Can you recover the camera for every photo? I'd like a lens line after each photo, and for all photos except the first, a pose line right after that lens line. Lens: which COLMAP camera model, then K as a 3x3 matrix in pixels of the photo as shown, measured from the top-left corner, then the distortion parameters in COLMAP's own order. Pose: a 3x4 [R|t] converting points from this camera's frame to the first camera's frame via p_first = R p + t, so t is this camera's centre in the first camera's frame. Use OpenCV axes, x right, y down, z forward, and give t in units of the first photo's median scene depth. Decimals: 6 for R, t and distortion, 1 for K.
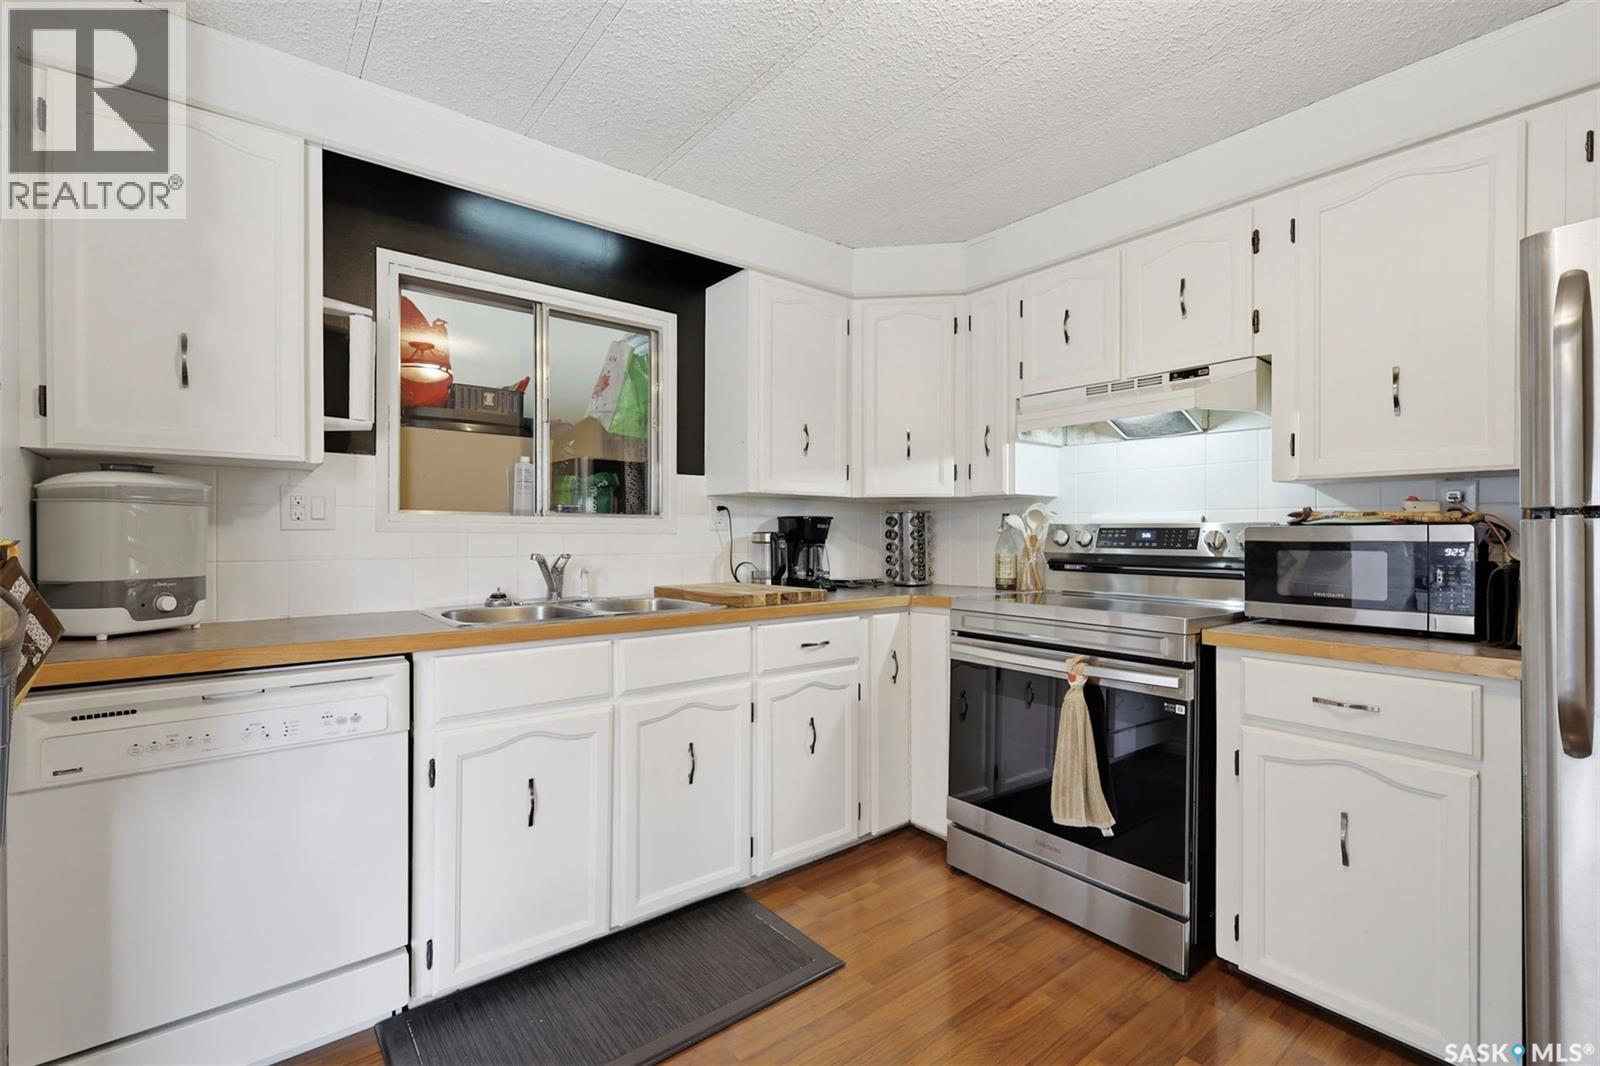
lens RADIAL K [[697.6, 0, 802.0], [0, 697.6, 534.4], [0, 0, 1]] dist [0.001136, -0.000108]
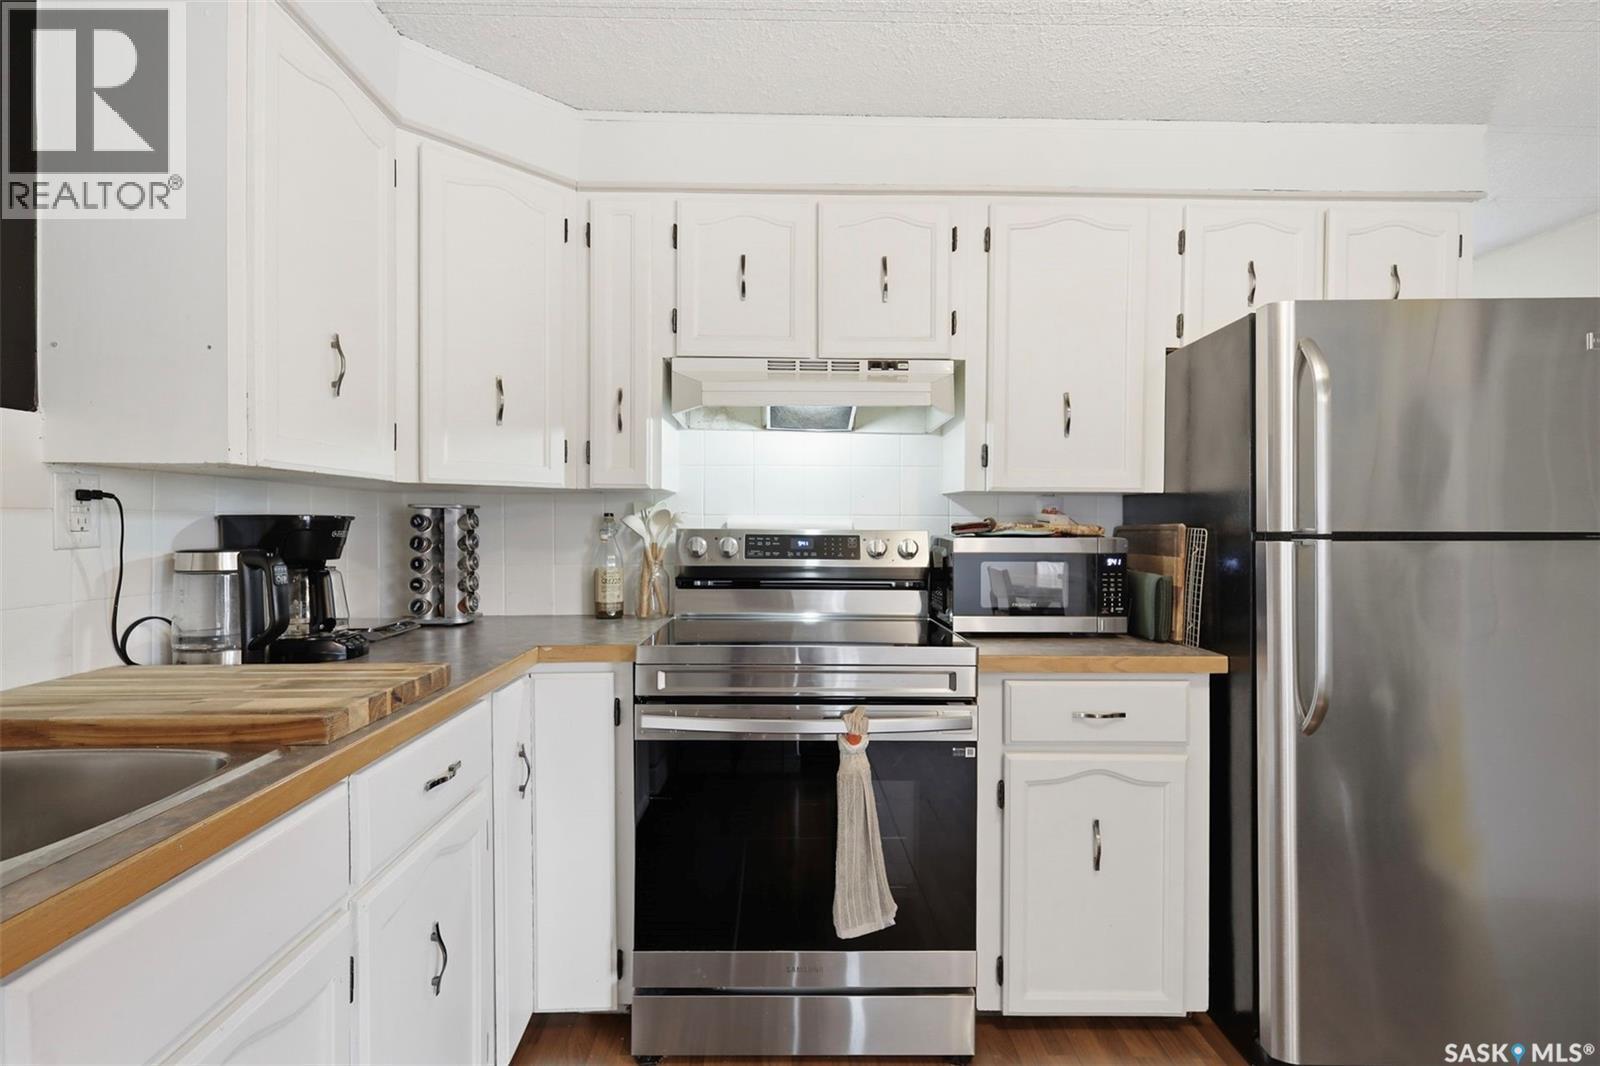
lens RADIAL K [[738.8, 0, 799.5], [0, 738.8, 528.6], [0, 0, 1]] dist [0.000743, -0.000120]
pose [[0.613933, -0.005968, 0.789335, -0.228884], [-0.003874, 0.999937, 0.010574, -0.026956], [-0.789348, -0.009550, 0.613871, 0.442079]]
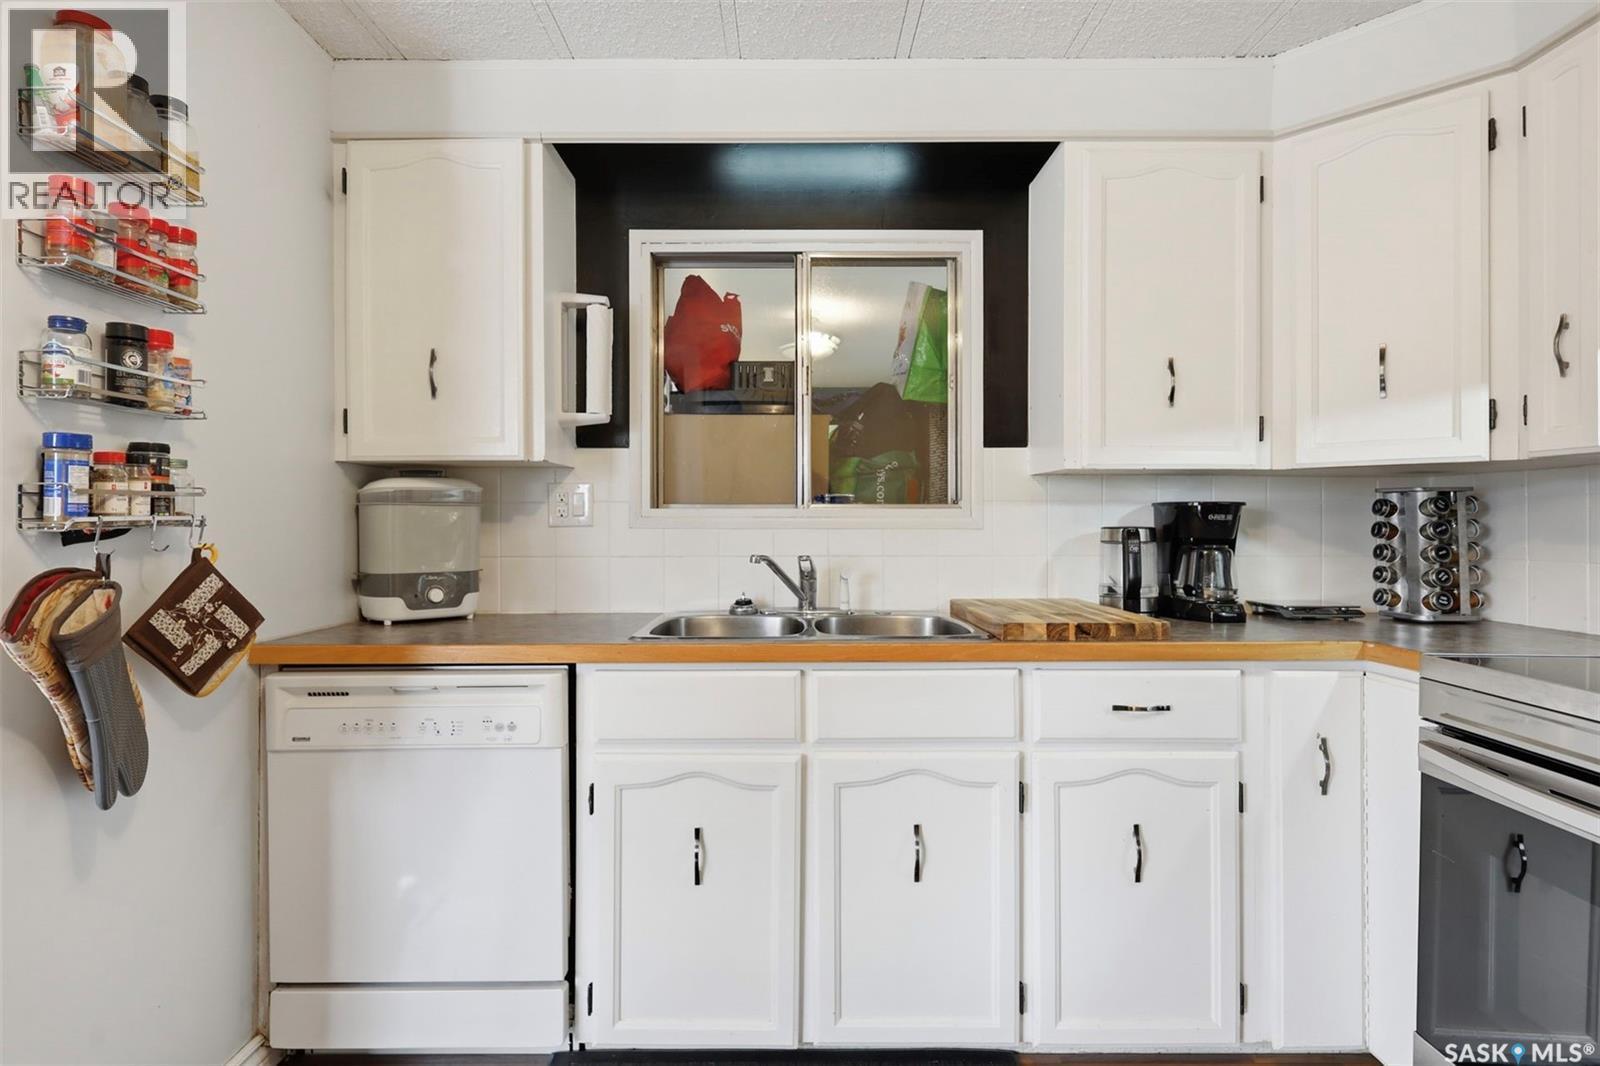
lens RADIAL K [[834.6, 0, 802.2], [0, 834.6, 516.7], [0, 0, 1]] dist [0.010621, -0.001189]
pose [[0.783912, -0.004148, -0.620858, 0.233545], [0.002523, 0.999991, -0.003495, -0.012379], [0.620867, 0.001174, 0.783915, 0.207815]]
